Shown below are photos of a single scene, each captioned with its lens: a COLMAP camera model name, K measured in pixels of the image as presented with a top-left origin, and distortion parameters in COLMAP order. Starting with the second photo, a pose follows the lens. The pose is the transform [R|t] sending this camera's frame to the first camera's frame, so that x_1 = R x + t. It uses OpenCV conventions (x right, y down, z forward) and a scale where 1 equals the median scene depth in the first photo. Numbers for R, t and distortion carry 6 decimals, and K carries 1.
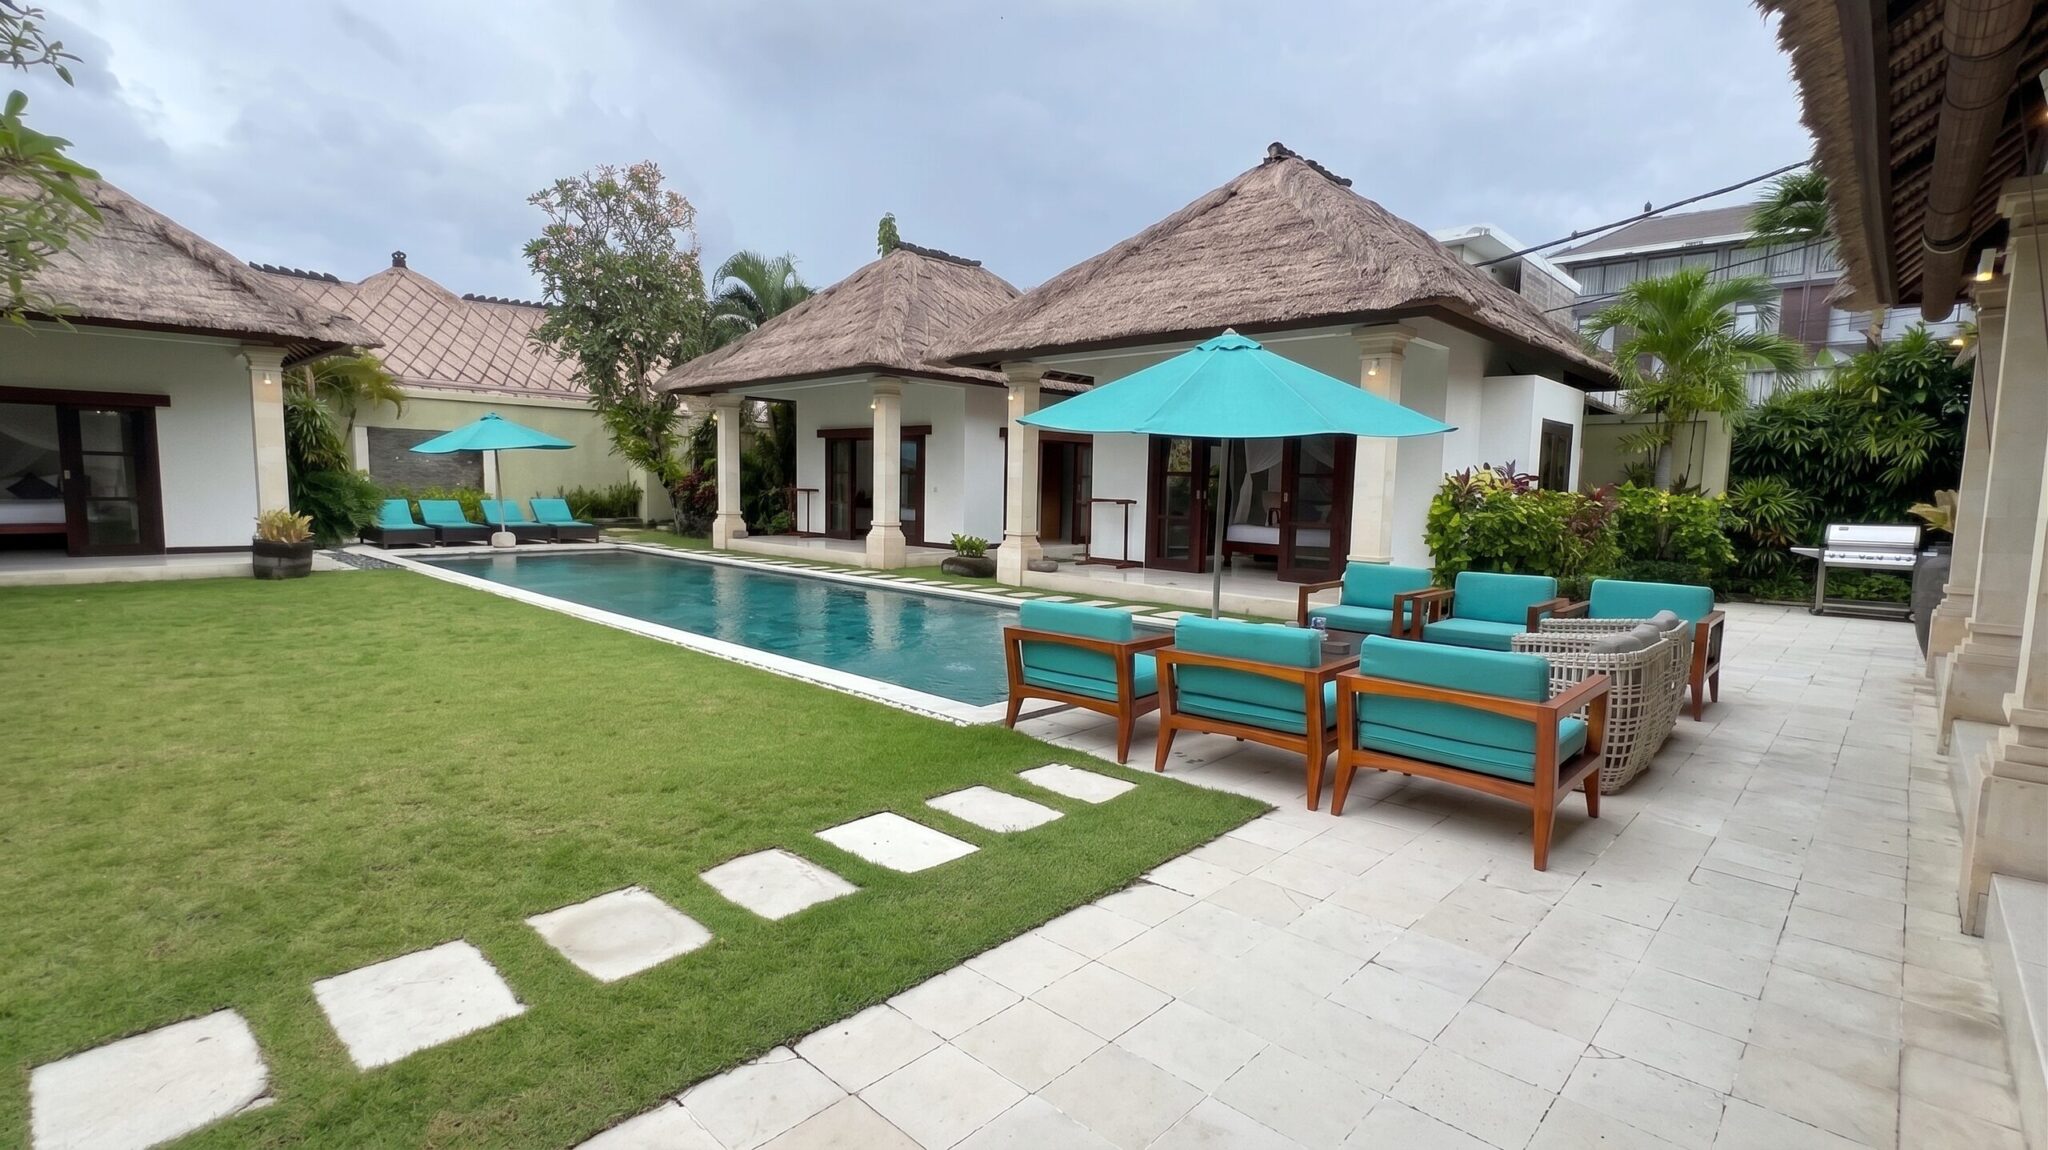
lens RADIAL K [[945.8, 0, 1015.0], [0, 945.8, 568.9], [0, 0, 1]] dist [-0.004687, -0.000250]
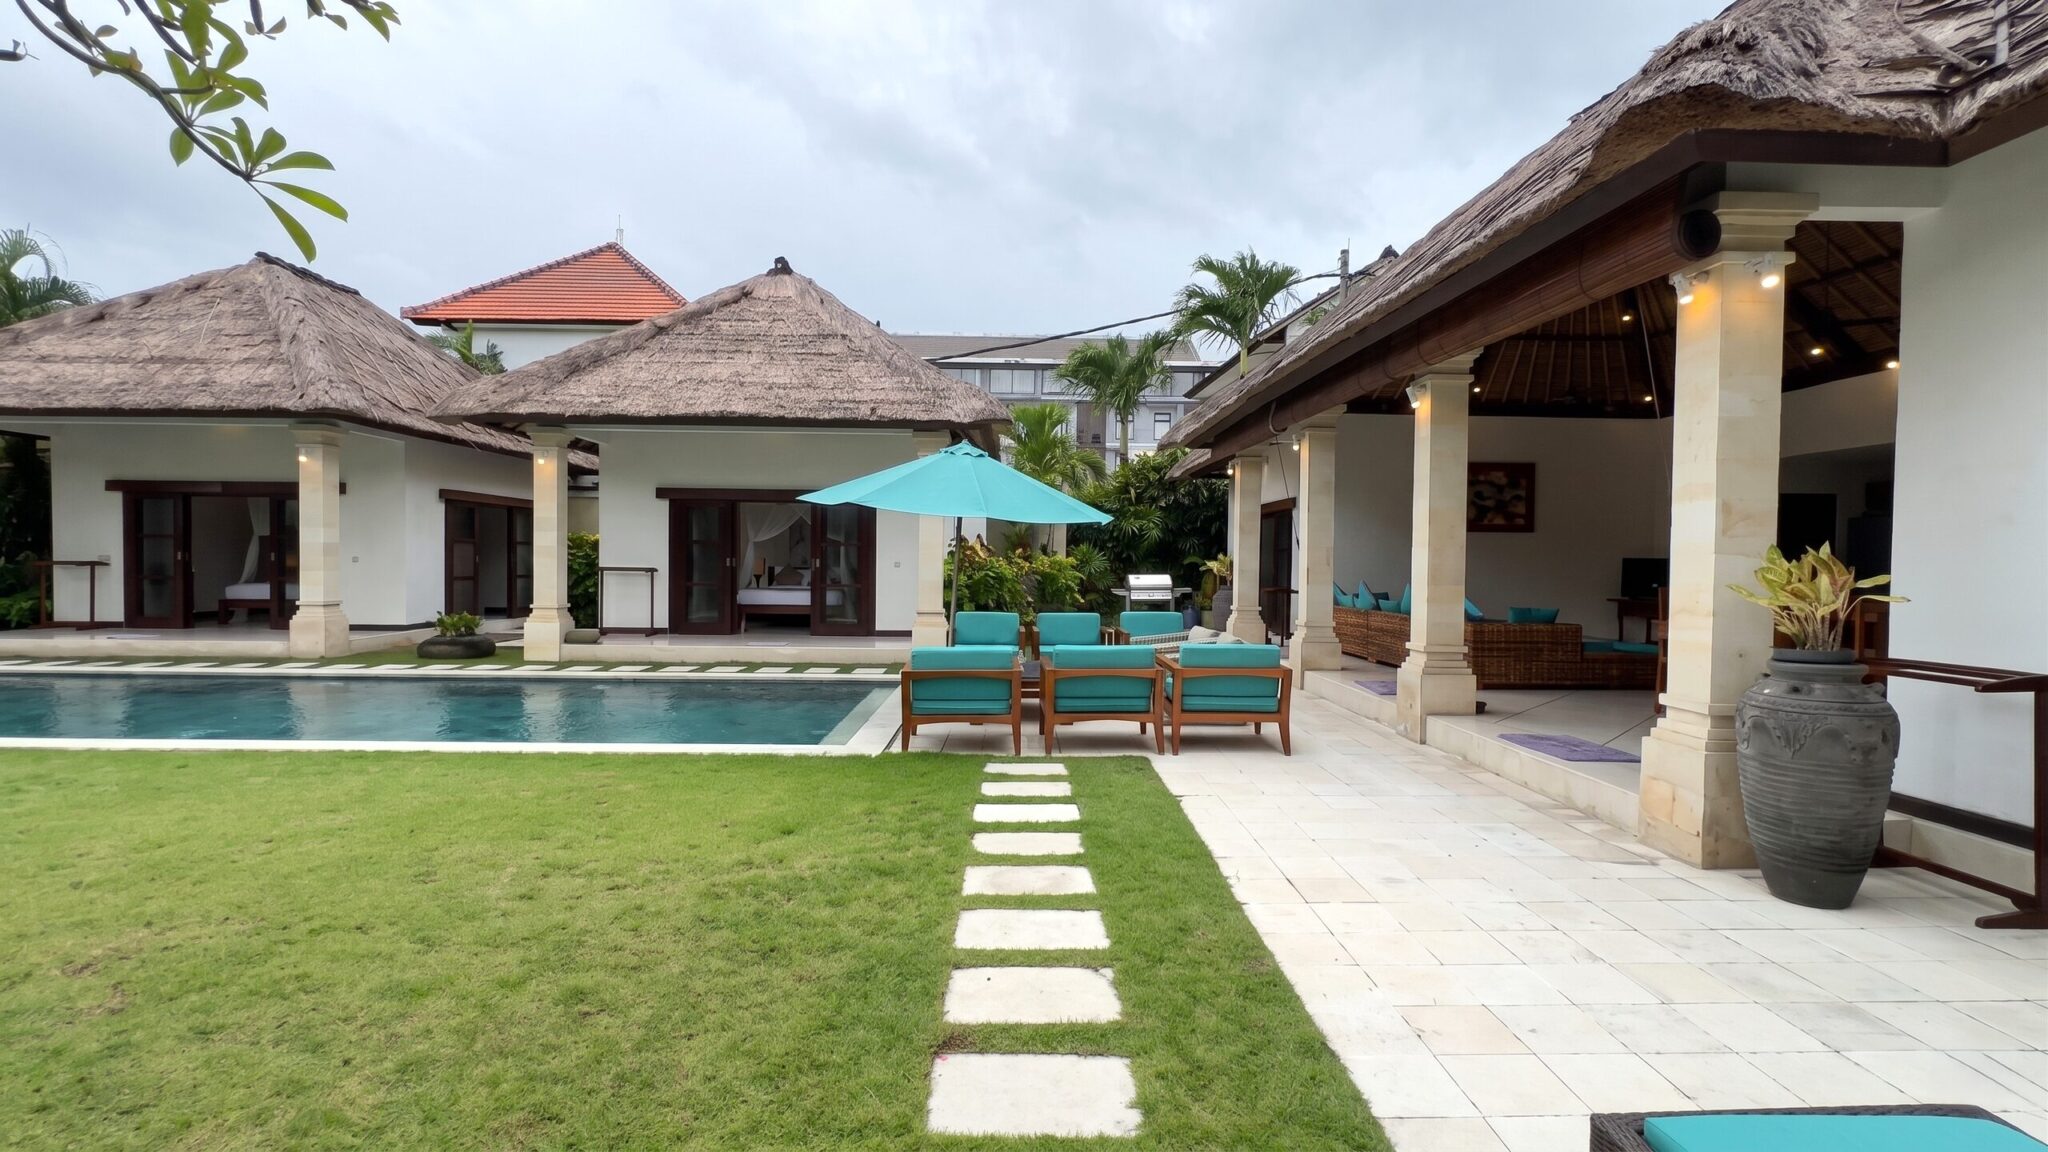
lens RADIAL K [[945.8, 0, 1025.3], [0, 945.8, 578.2], [0, 0, 1]] dist [-0.004687, -0.000250]
pose [[0.713638, -0.026150, 0.700026, -0.357680], [0.065260, 0.997439, -0.029269, -0.006547], [-0.697468, 0.066571, 0.713517, -0.008888]]
